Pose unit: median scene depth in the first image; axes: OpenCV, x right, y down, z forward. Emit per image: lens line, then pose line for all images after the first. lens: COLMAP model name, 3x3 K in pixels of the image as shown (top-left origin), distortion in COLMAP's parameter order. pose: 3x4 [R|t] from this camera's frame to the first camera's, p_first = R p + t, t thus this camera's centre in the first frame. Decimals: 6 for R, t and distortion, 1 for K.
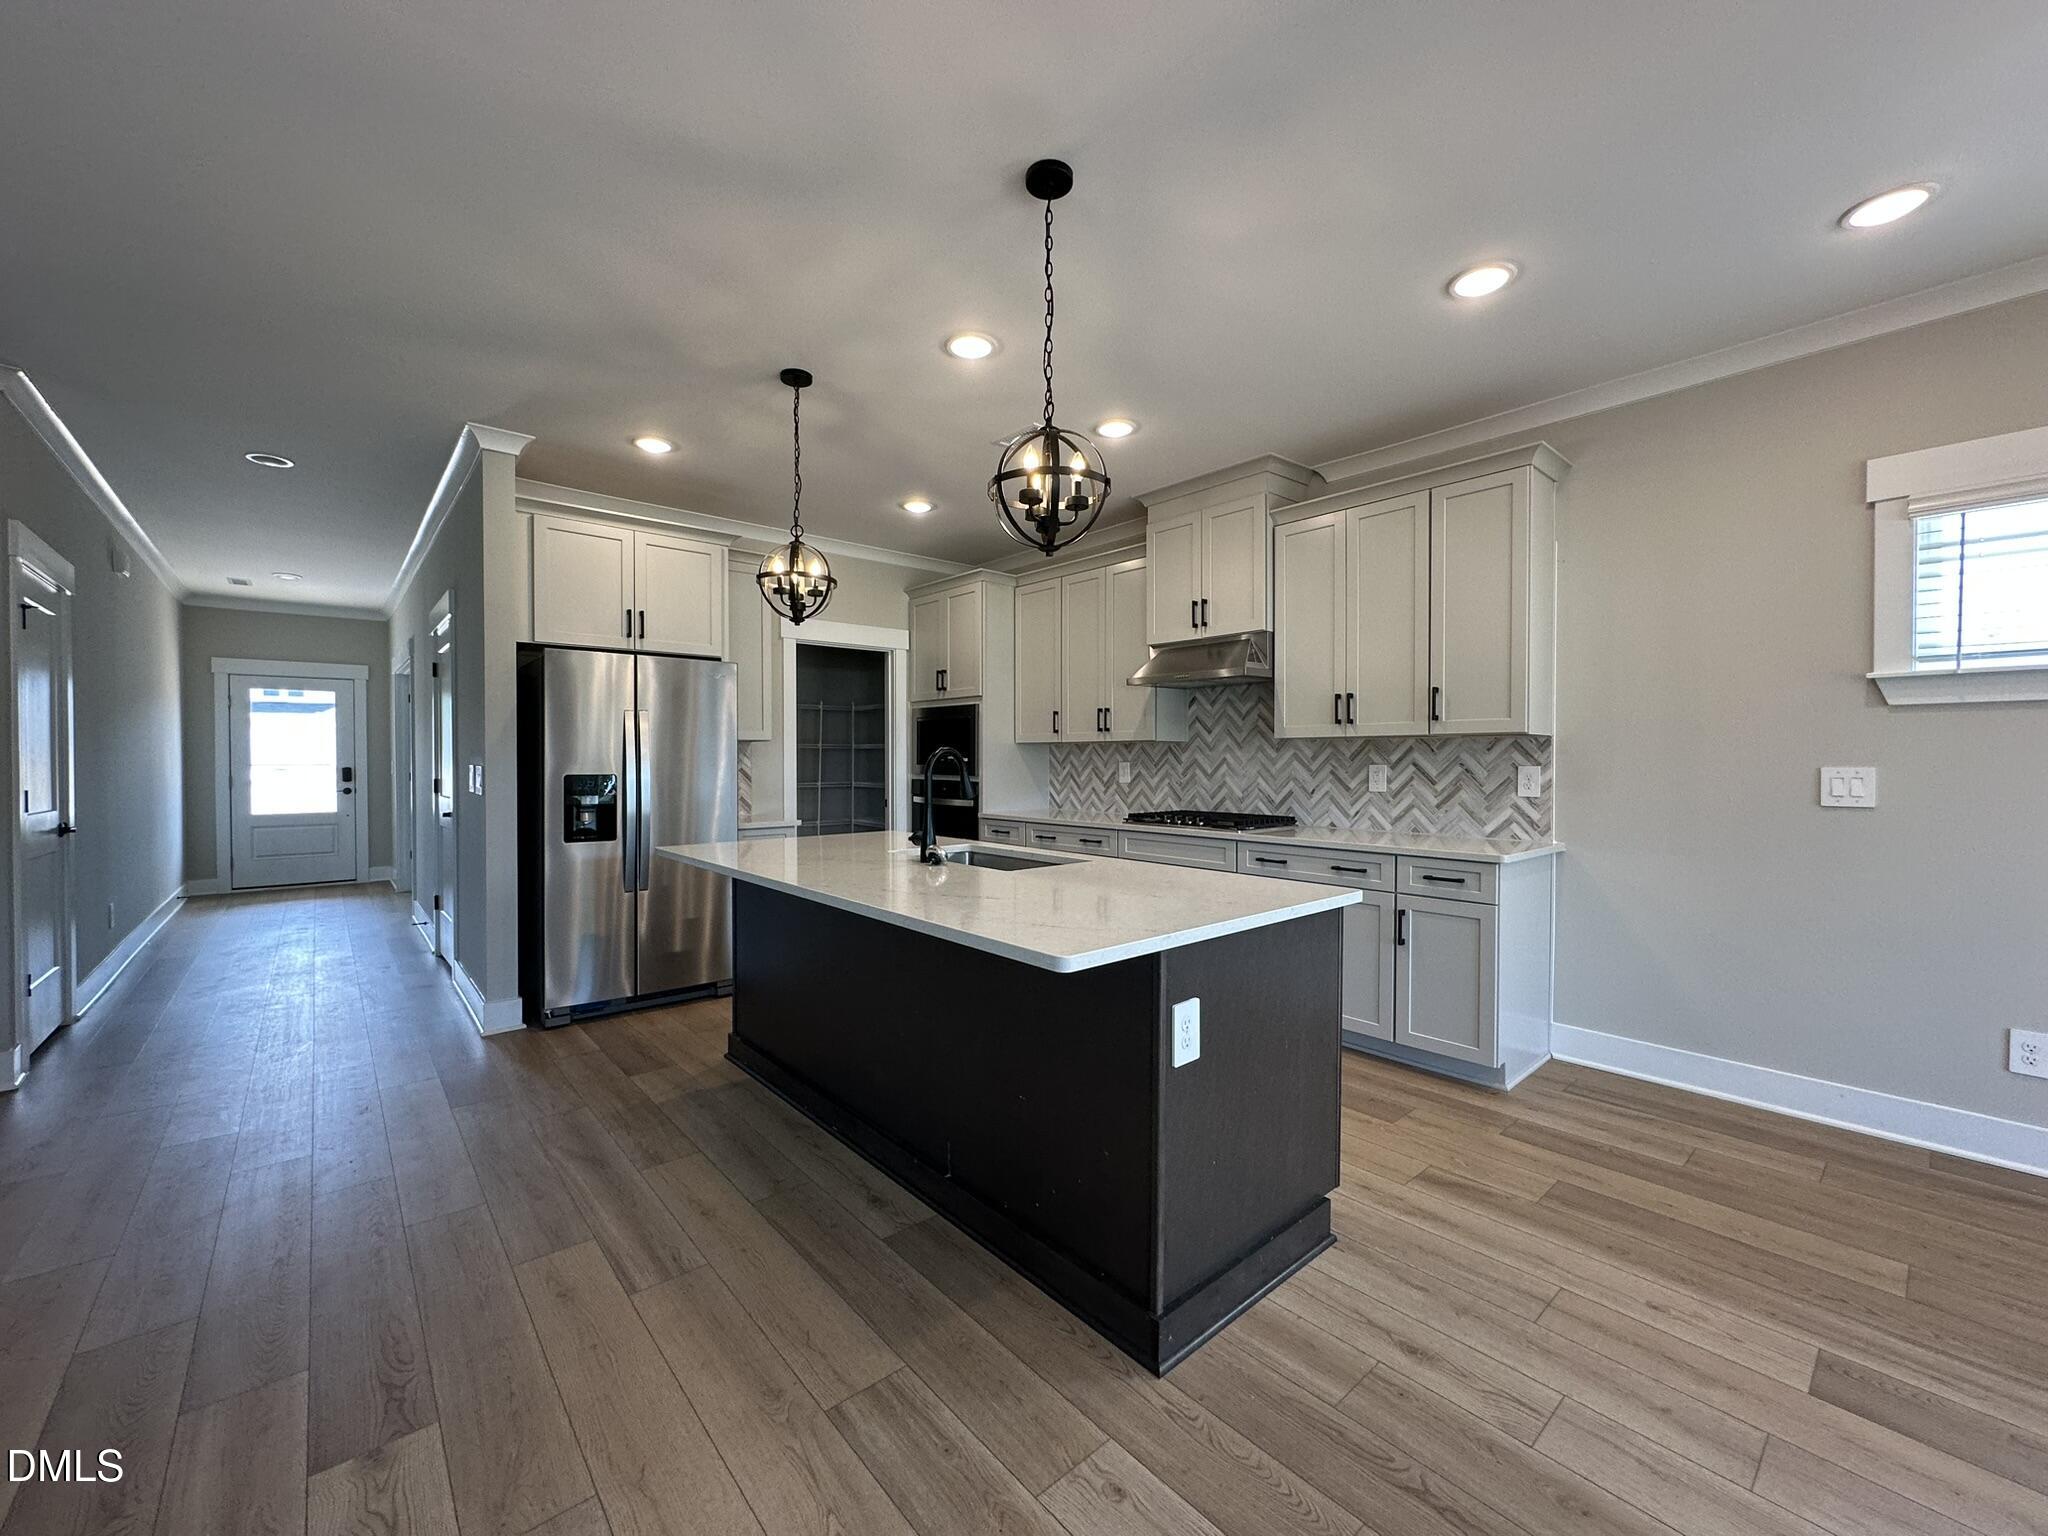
lens RADIAL K [[820.2, 0, 1020.4], [0, 820.2, 766.9], [0, 0, 1]] dist [-0.002254, 0.000085]
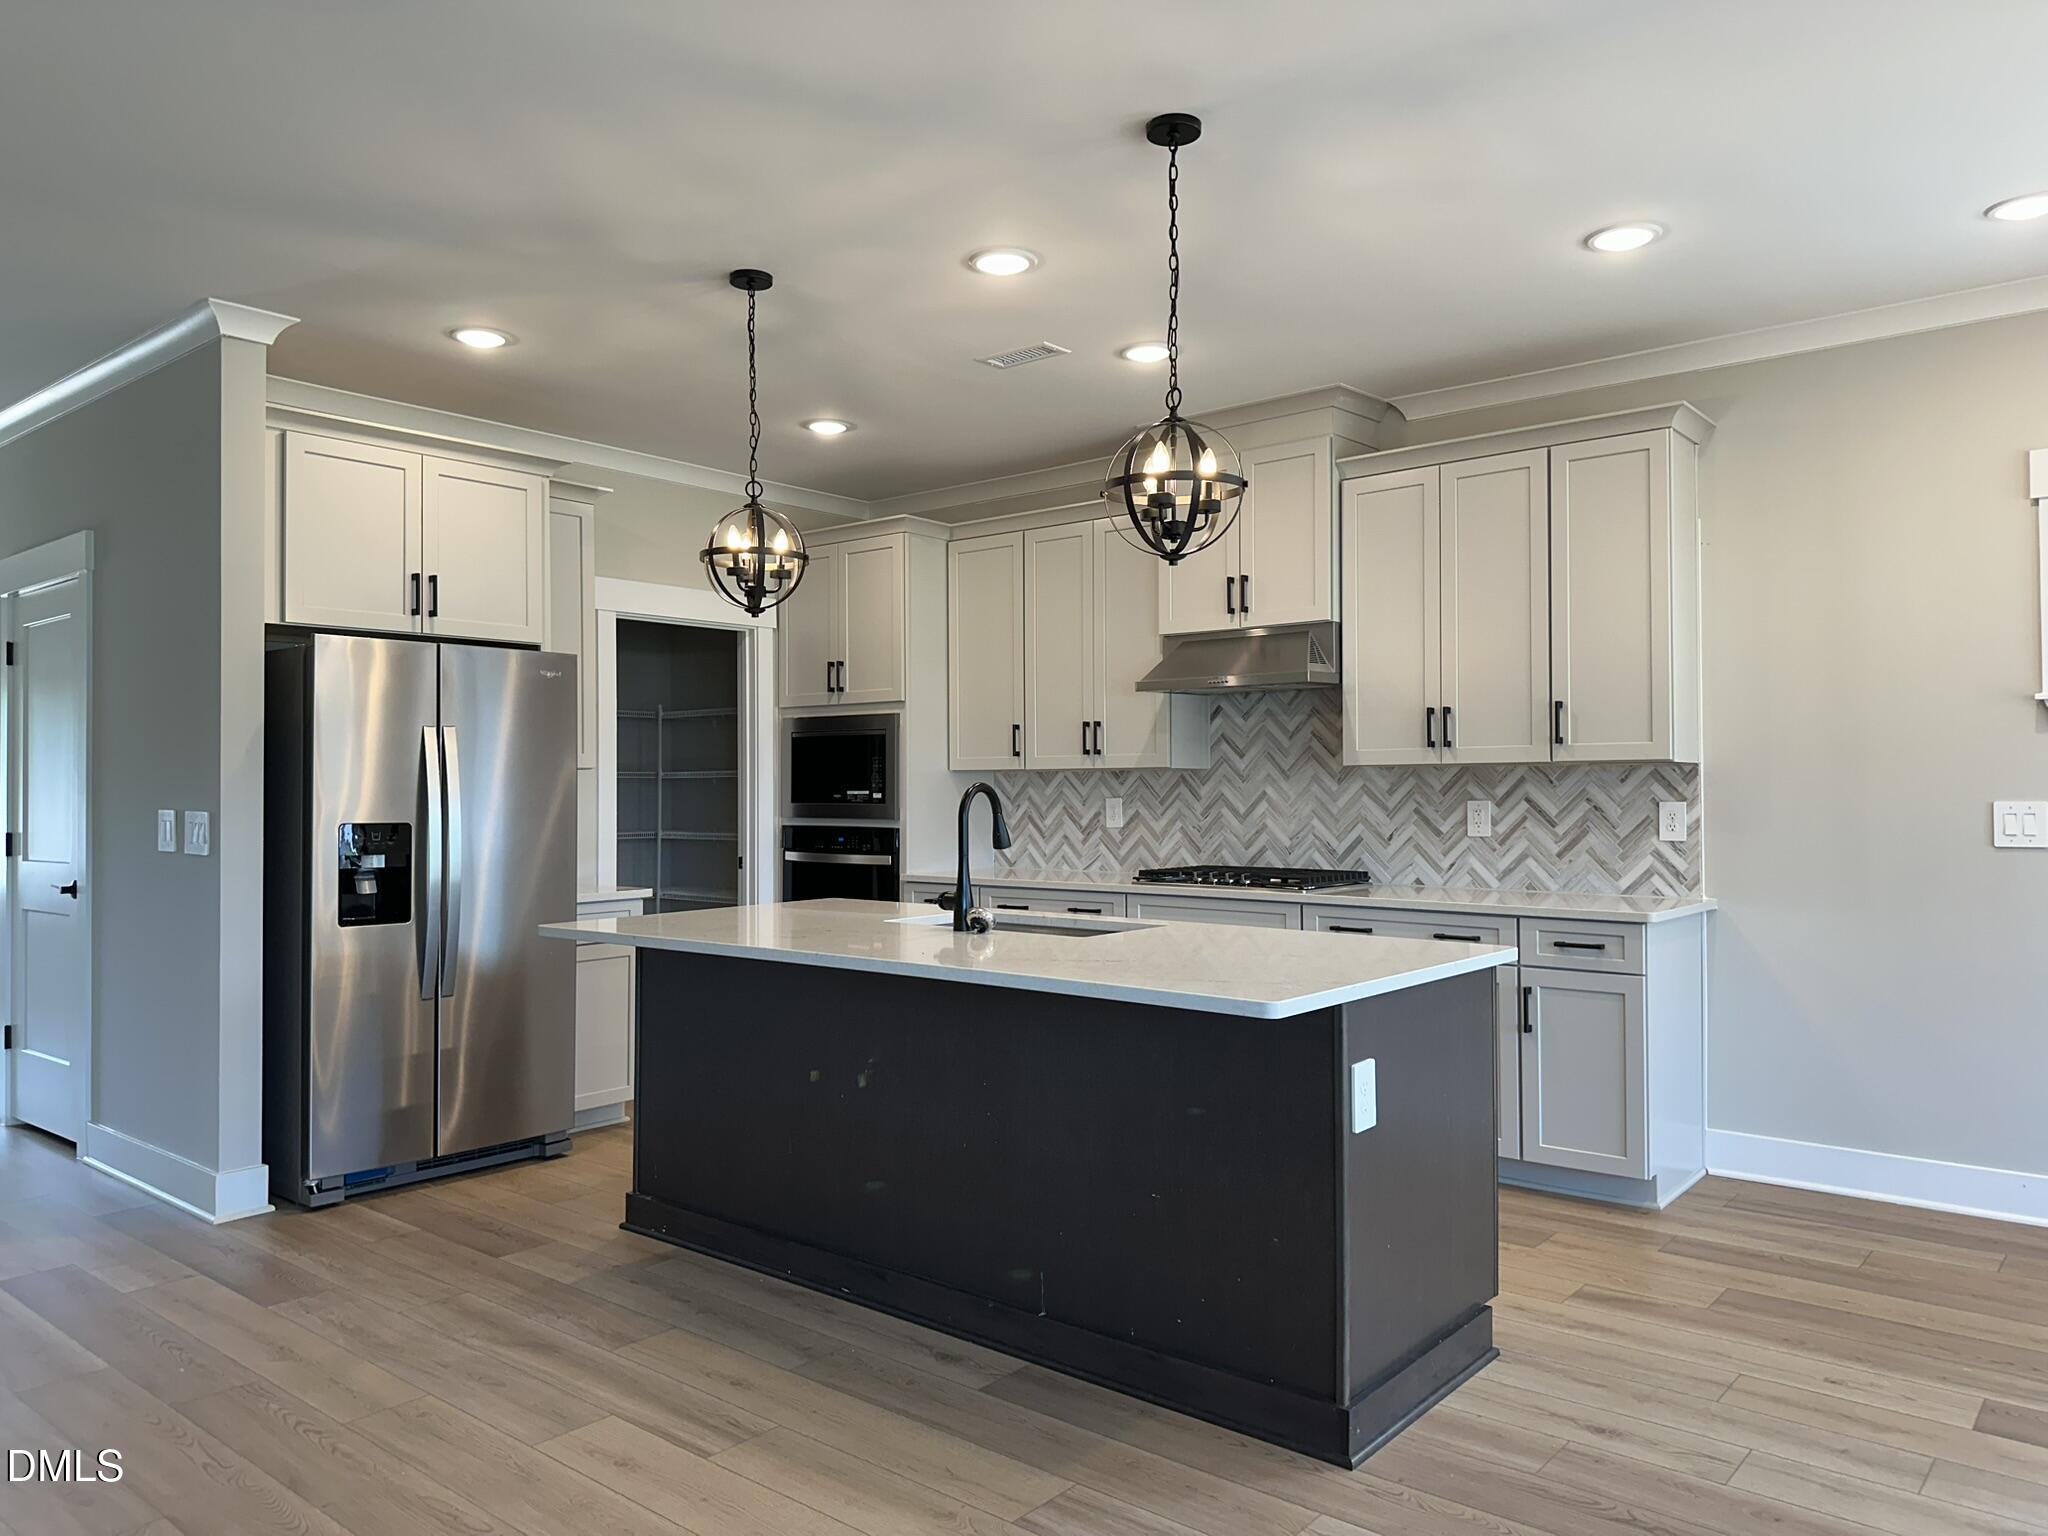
lens RADIAL K [[1444.1, 0, 1018.0], [0, 1444.1, 762.3], [0, 0, 1]] dist [0.040816, -0.046074]
pose [[0.987348, -0.002200, 0.158555, -0.224957], [0.006715, 0.999587, -0.027943, -0.004136], [-0.158428, 0.028654, 0.986955, -0.285386]]
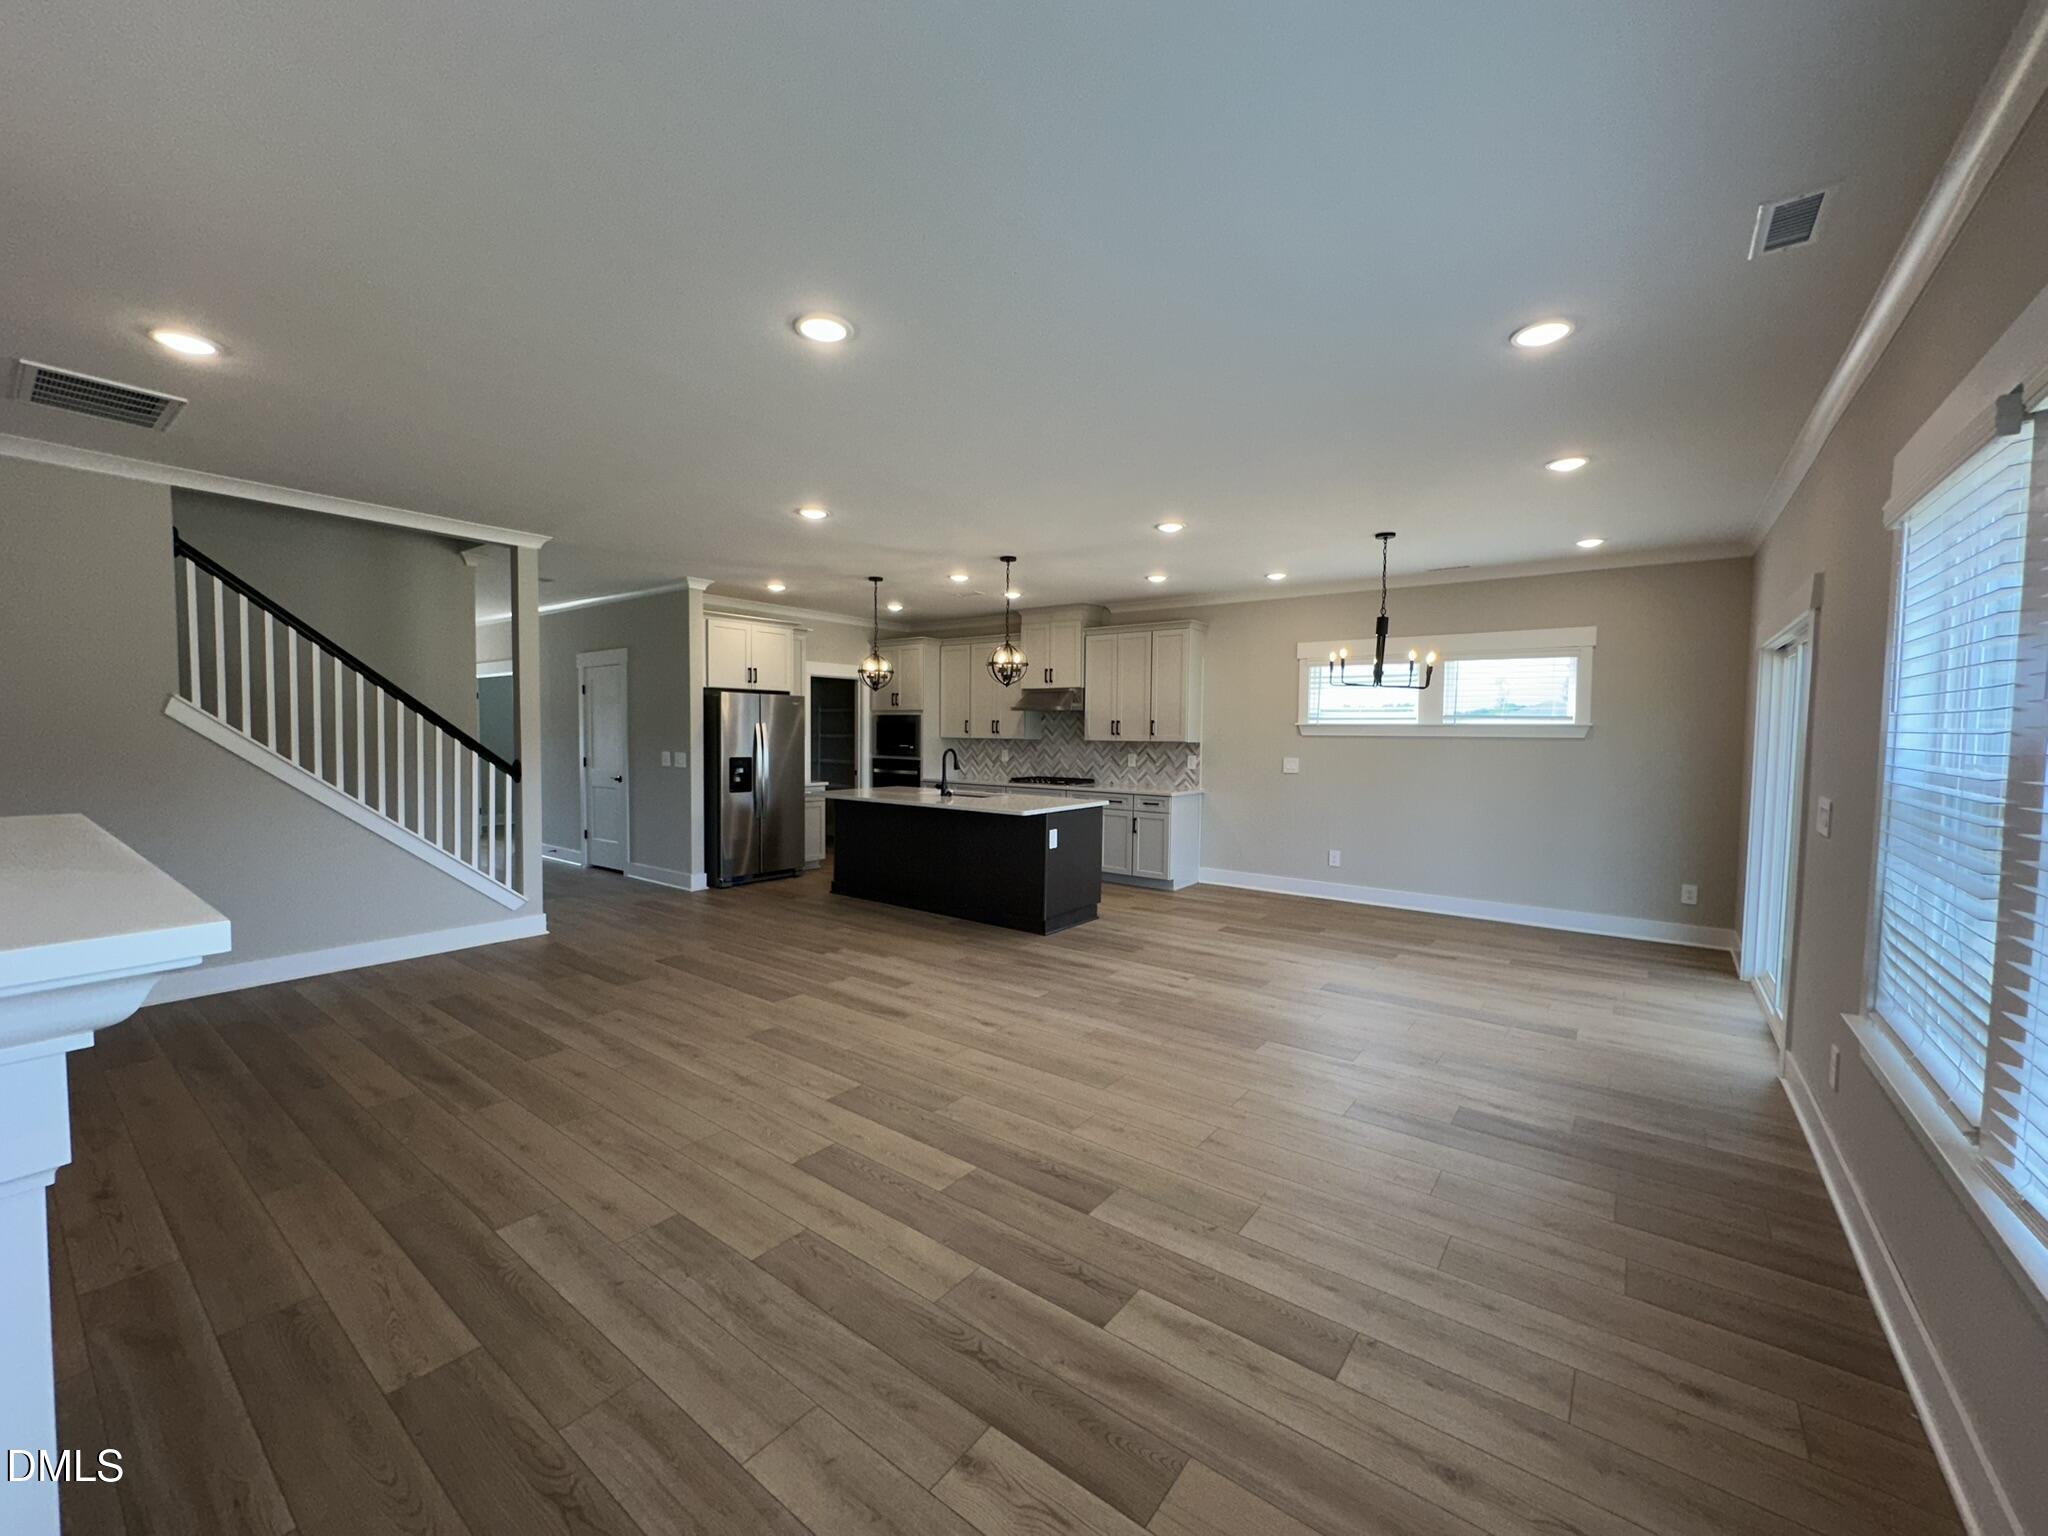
lens RADIAL K [[820.2, 0, 1017.6], [0, 820.2, 760.7], [0, 0, 1]] dist [-0.002254, 0.000085]
pose [[0.979079, 0.003112, 0.203456, -0.320580], [-0.008272, 0.999665, 0.024517, -0.039912], [-0.203312, -0.025687, 0.978777, -1.154426]]
